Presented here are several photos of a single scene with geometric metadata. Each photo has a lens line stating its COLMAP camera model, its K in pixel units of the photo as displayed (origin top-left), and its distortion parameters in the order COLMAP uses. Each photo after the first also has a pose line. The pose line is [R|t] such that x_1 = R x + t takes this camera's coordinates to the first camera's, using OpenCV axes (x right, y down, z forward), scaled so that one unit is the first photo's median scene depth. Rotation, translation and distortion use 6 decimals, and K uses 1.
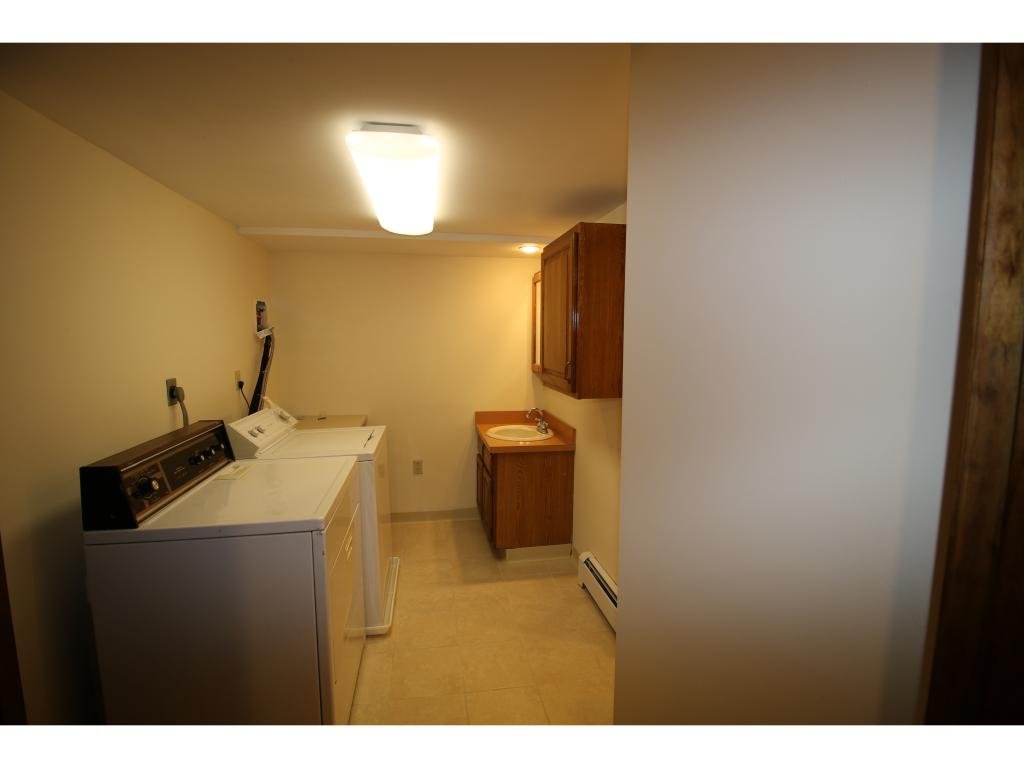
lens RADIAL K [[468.6, 0, 511.8], [0, 468.6, 382.8], [0, 0, 1]] dist [-0.001078, -0.000112]
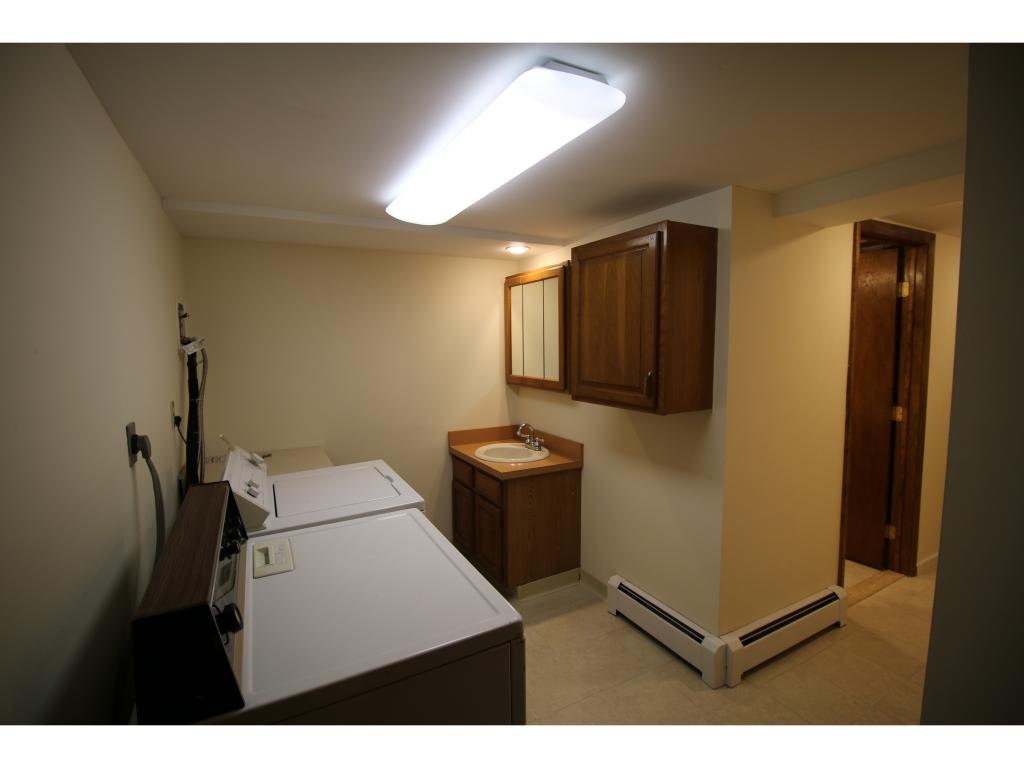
lens RADIAL K [[468.6, 0, 510.7], [0, 468.6, 381.9], [0, 0, 1]] dist [-0.001078, -0.000112]
pose [[0.950339, -0.038217, 0.308861, -0.283116], [0.042360, 0.999080, -0.006718, -0.025841], [-0.308320, 0.019467, 0.951084, 0.151674]]
